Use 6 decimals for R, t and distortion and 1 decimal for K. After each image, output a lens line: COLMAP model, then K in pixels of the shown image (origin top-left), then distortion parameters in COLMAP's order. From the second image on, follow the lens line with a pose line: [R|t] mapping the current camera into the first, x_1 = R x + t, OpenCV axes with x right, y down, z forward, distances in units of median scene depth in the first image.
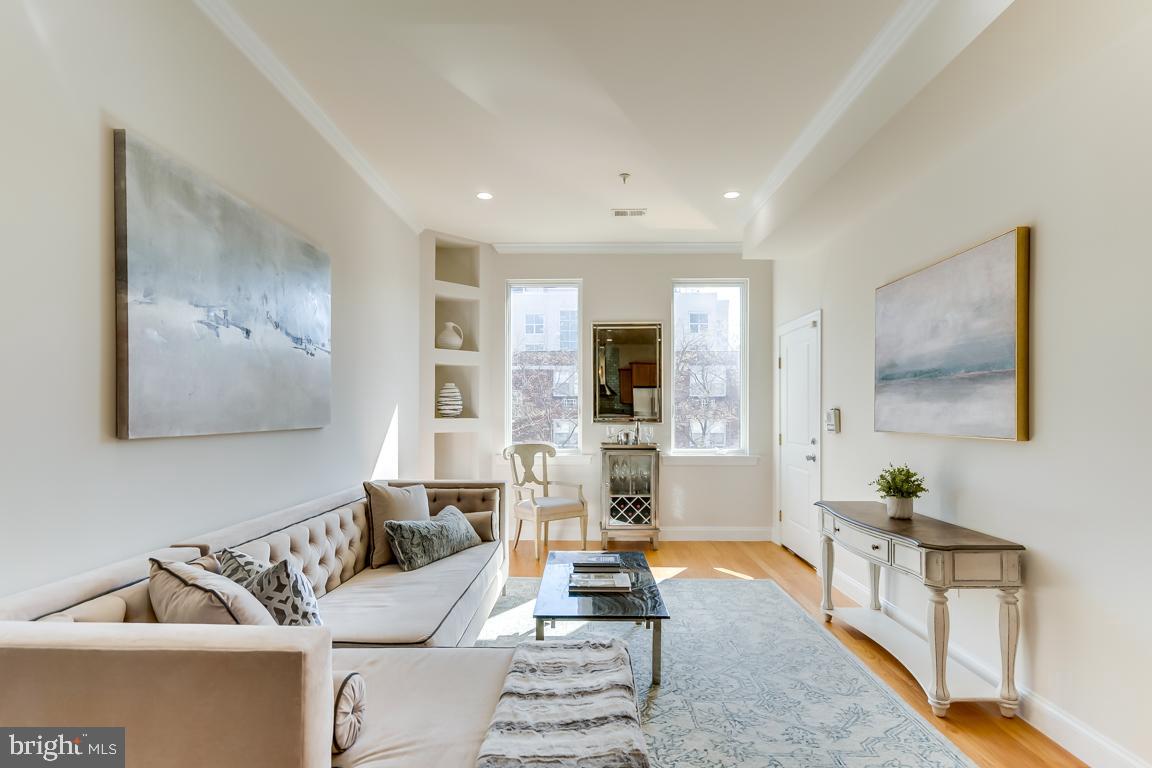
lens RADIAL K [[591.0, 0, 581.1], [0, 591.0, 412.4], [0, 0, 1]] dist [0.008917, -0.000478]
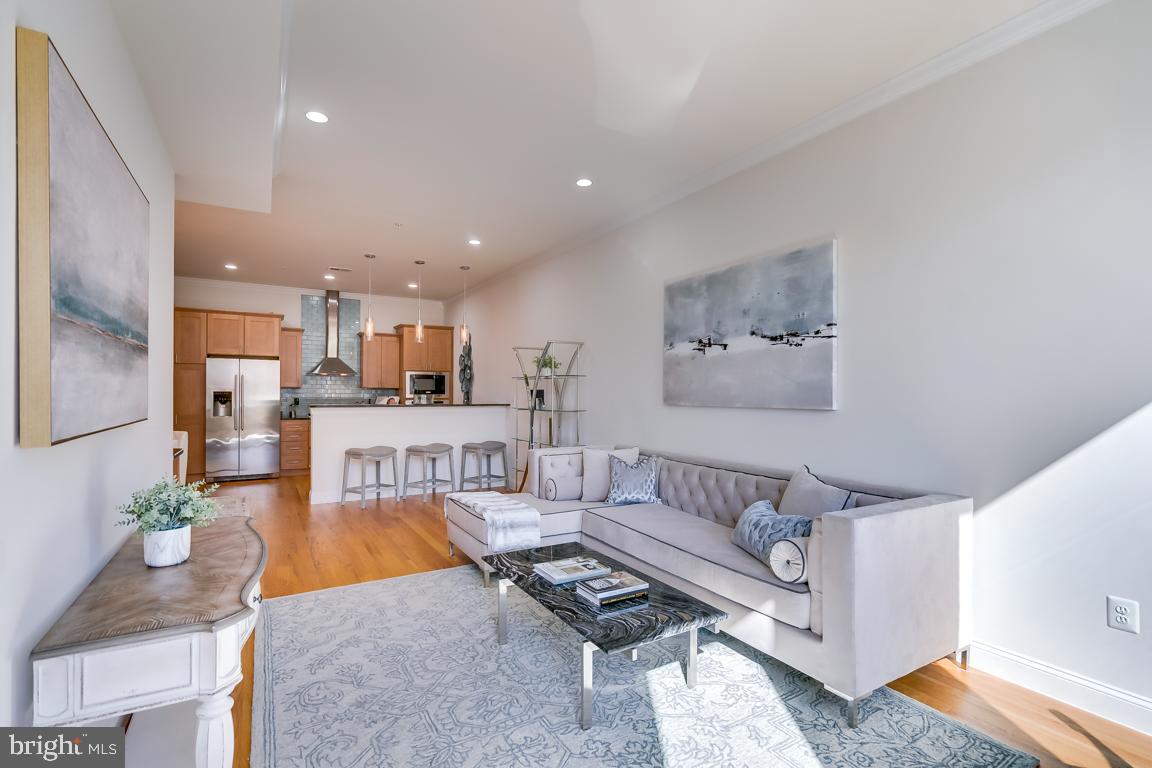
lens RADIAL K [[531.3, 0, 568.3], [0, 531.3, 389.8], [0, 0, 1]] dist [-0.003928, 0.002656]
pose [[-0.860720, -0.008590, -0.509005, 0.442955], [-0.006757, 0.999962, -0.005450, -0.001679], [0.509033, -0.001251, -0.860746, 1.612855]]
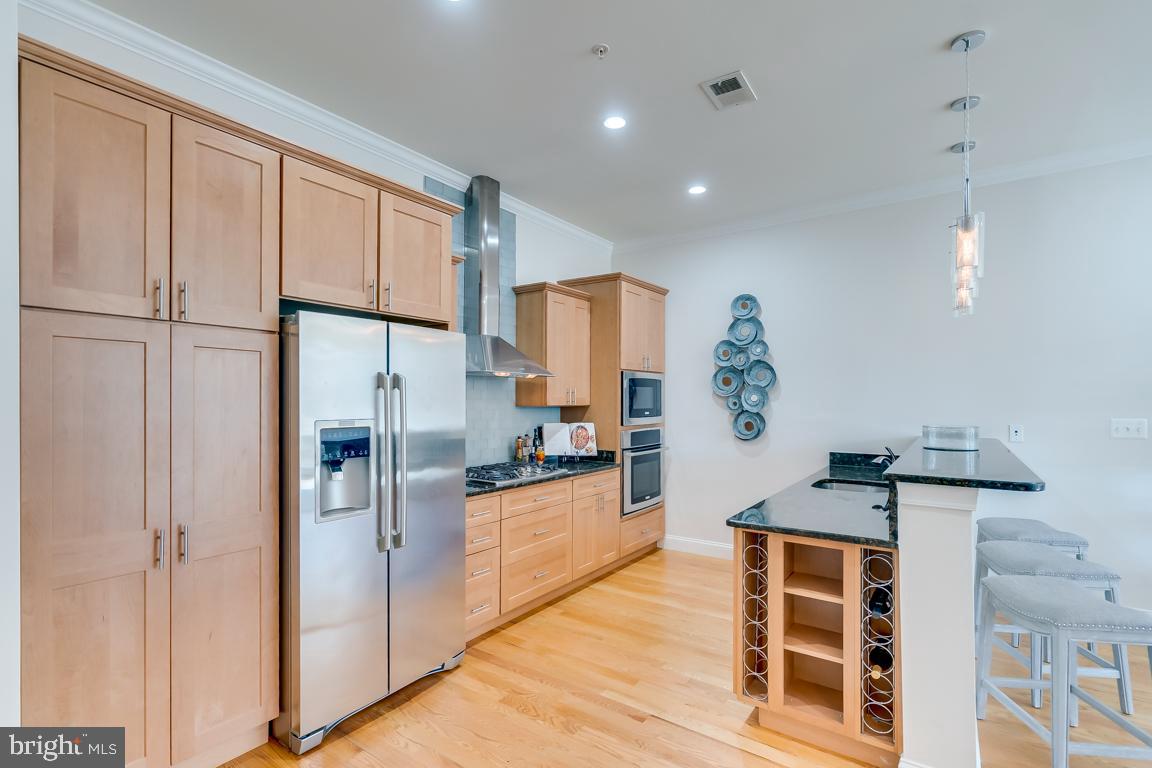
lens RADIAL K [[531.3, 0, 571.7], [0, 531.3, 400.5], [0, 0, 1]] dist [-0.003928, 0.002656]
pose [[-0.578451, -0.001914, -0.815715, 0.940903], [-0.000085, 0.999997, -0.002286, -0.029656], [0.815717, -0.001253, -0.578450, -0.473480]]
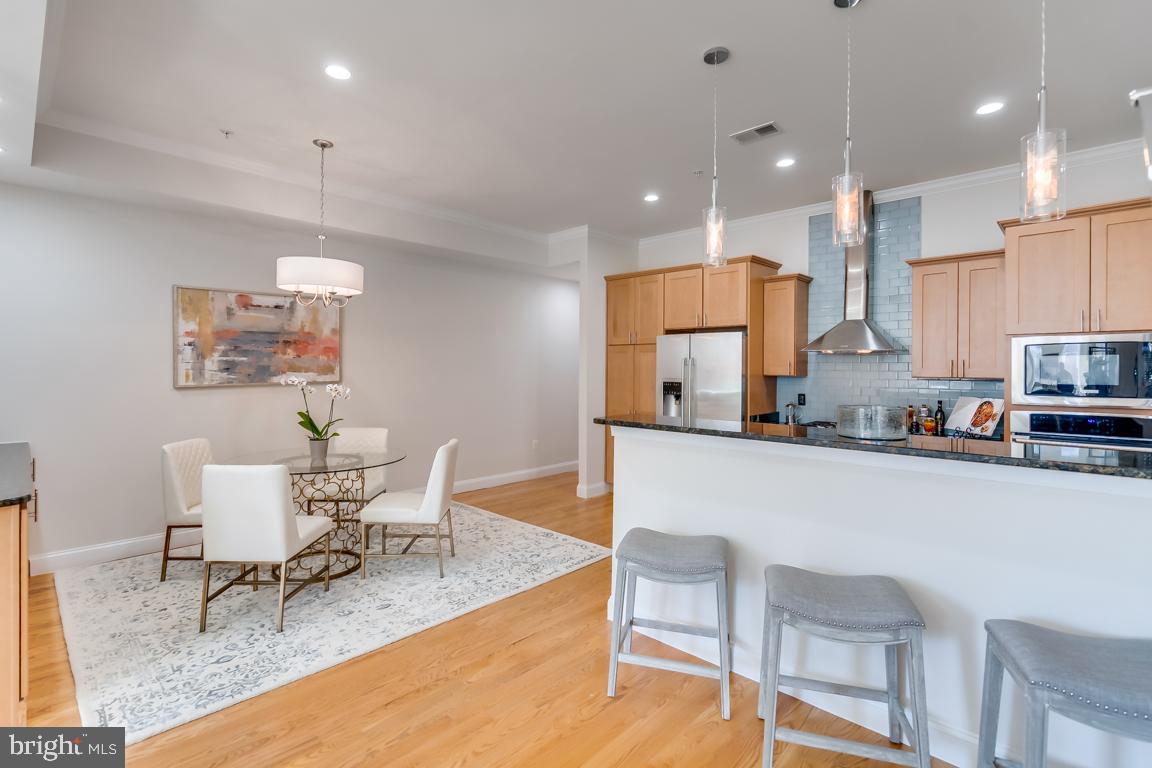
lens RADIAL K [[531.3, 0, 577.8], [0, 531.3, 370.8], [0, 0, 1]] dist [-0.003928, 0.002656]
pose [[-0.732037, -0.009188, 0.681203, -0.314286], [-0.008297, 0.999955, 0.004571, -0.034334], [-0.681214, -0.002306, -0.732080, 0.256501]]
